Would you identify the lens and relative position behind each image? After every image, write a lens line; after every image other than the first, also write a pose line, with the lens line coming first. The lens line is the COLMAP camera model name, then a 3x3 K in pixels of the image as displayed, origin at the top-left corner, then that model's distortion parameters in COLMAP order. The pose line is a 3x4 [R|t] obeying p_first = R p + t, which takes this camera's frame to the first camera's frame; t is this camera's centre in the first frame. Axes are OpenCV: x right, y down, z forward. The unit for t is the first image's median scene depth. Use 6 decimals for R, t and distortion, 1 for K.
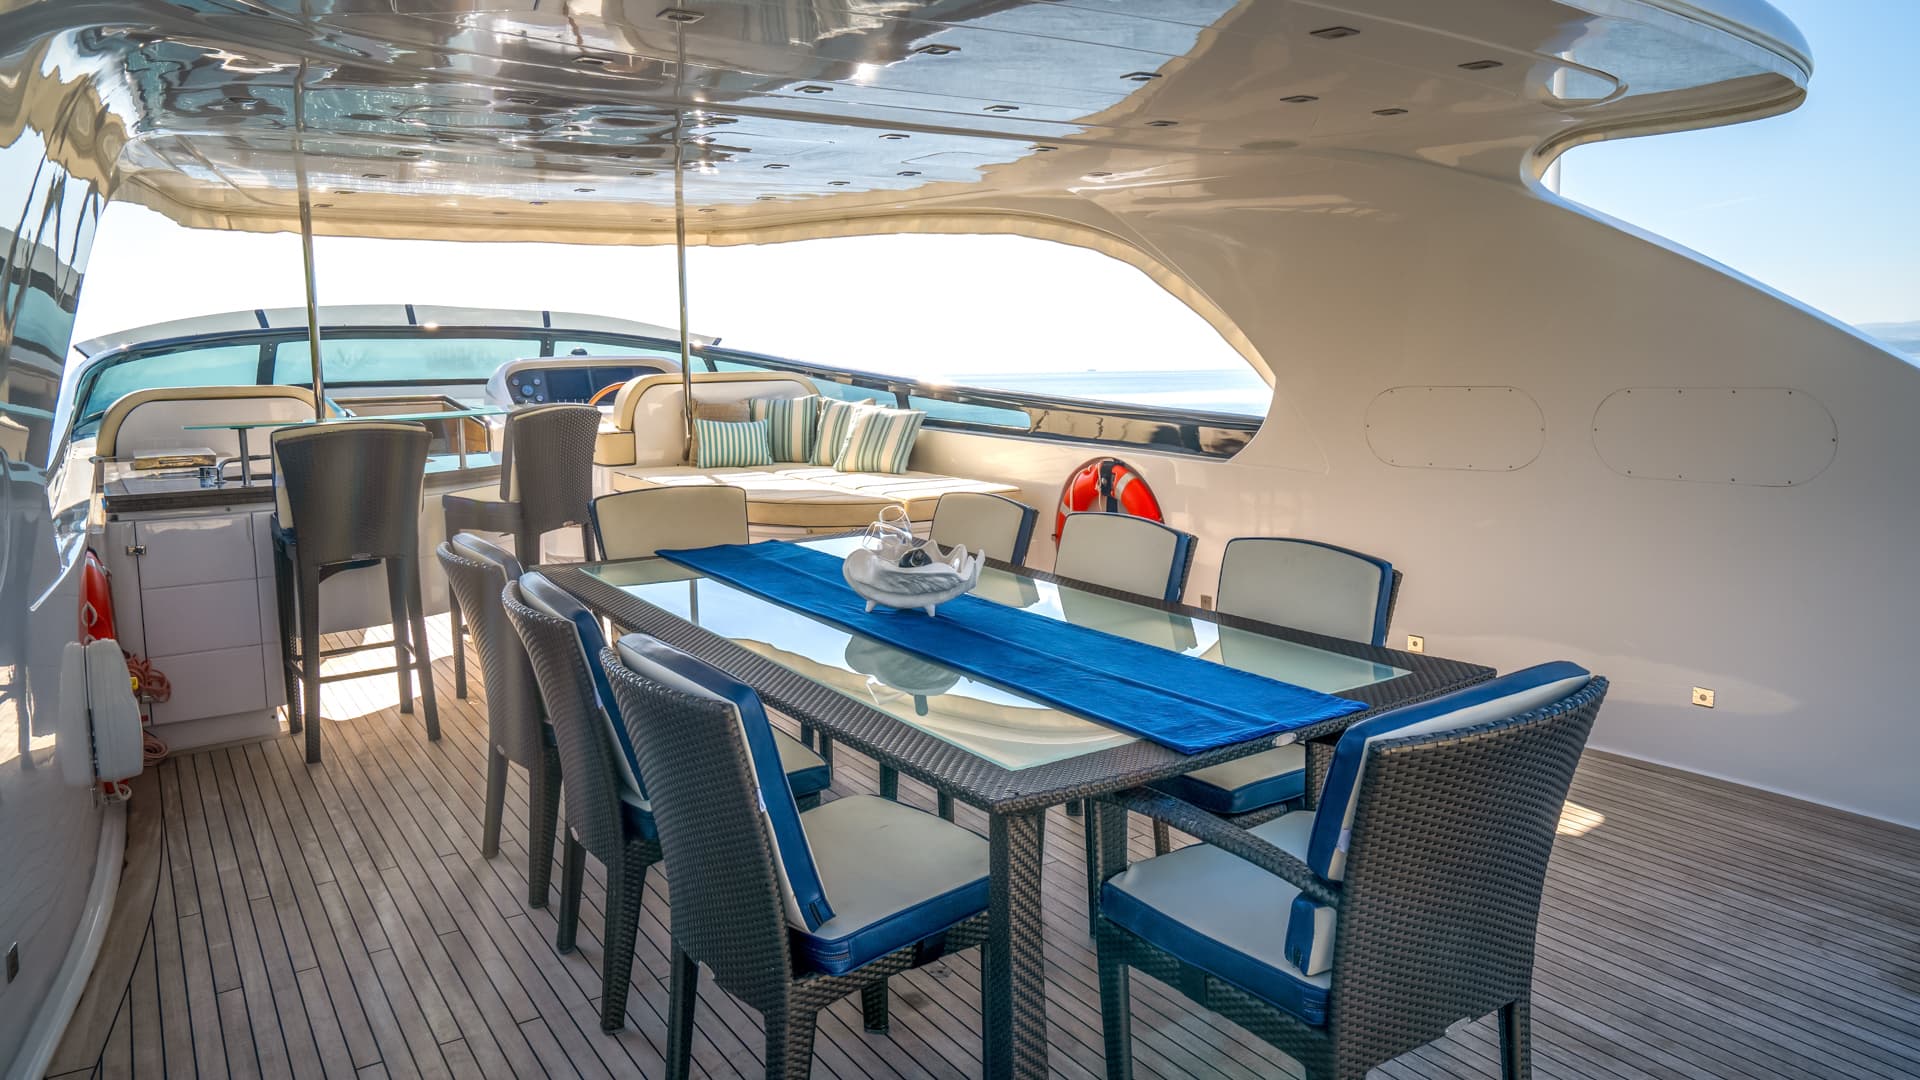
lens RADIAL K [[1347.0, 0, 960.0], [0, 1347.0, 540.0], [0, 0, 1]] dist [0.001307, -0.000096]
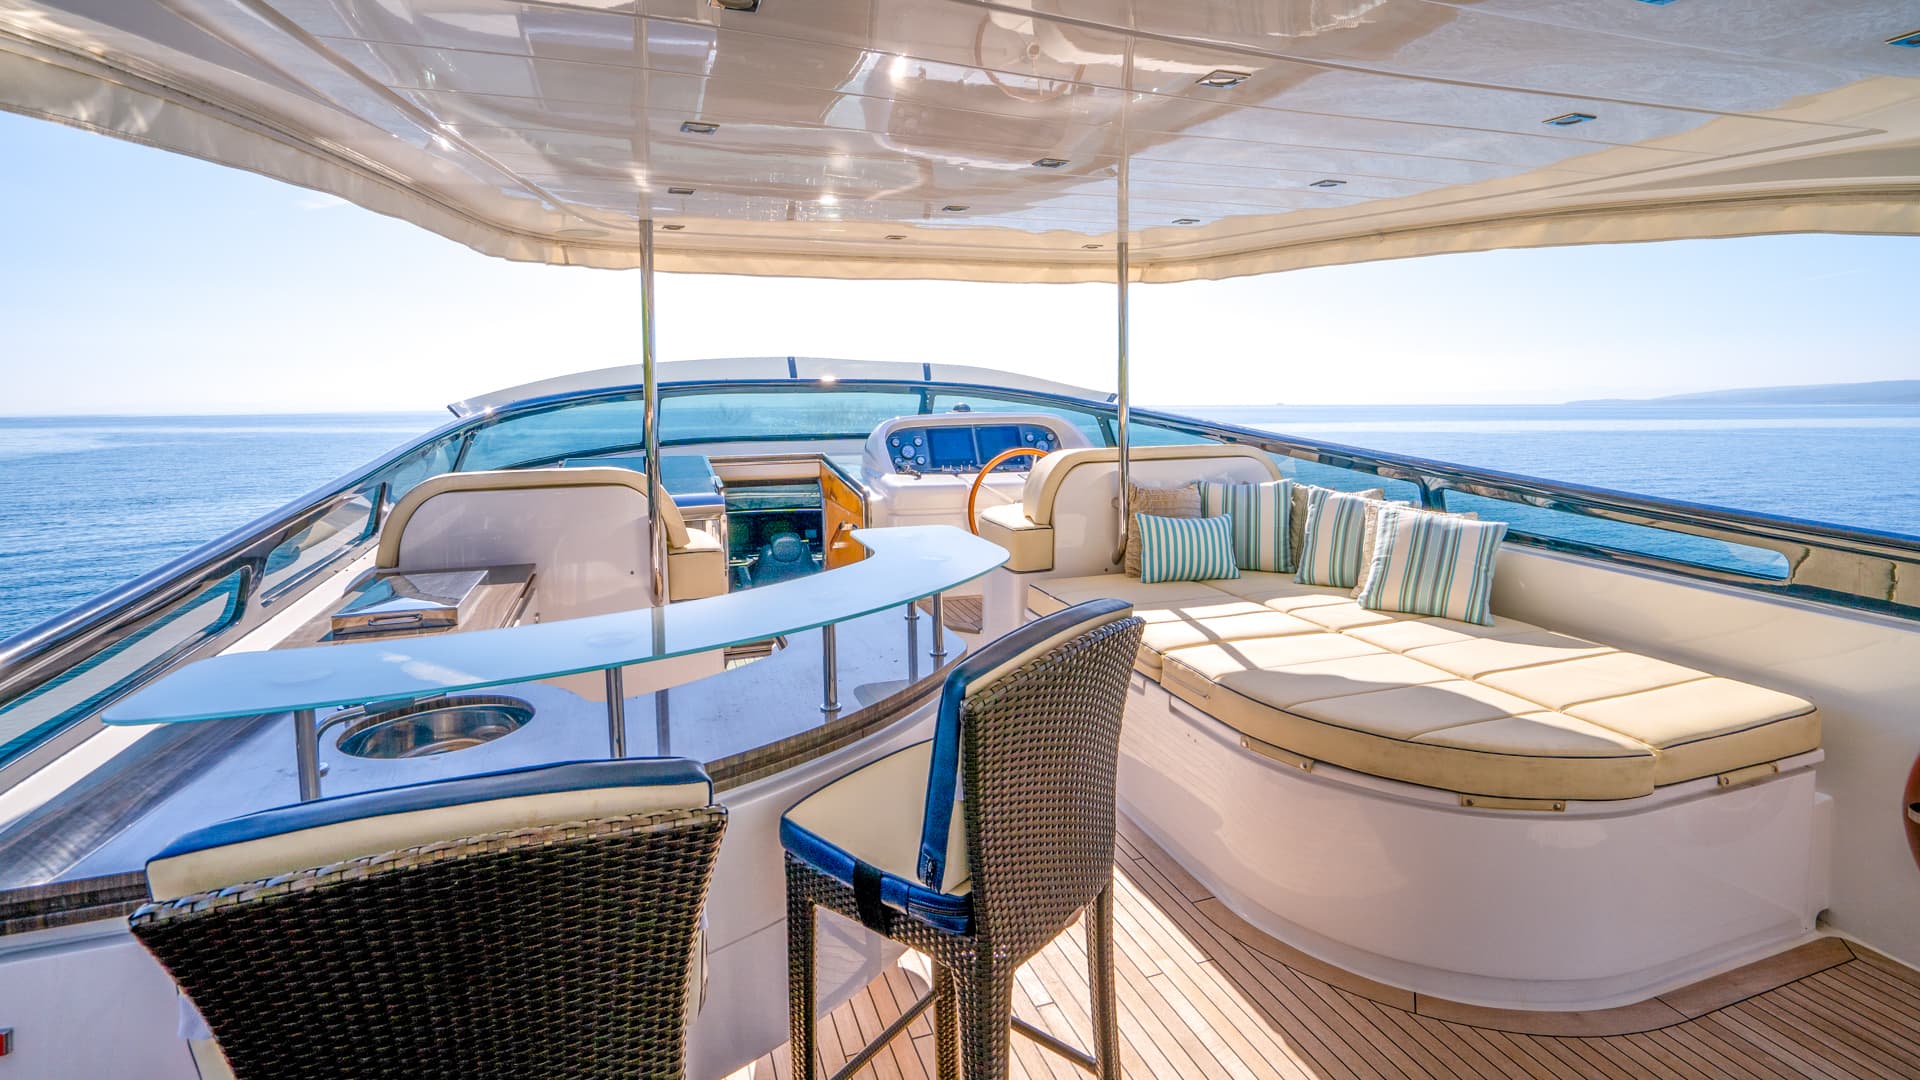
lens RADIAL K [[1347.0, 0, 960.0], [0, 1347.0, 540.0], [0, 0, 1]] dist [0.001307, -0.000096]
pose [[0.965436, 0.033008, -0.258540, -0.090284], [-0.042415, 0.998622, -0.030891, -0.044225], [0.257164, 0.040790, 0.965506, 0.241830]]
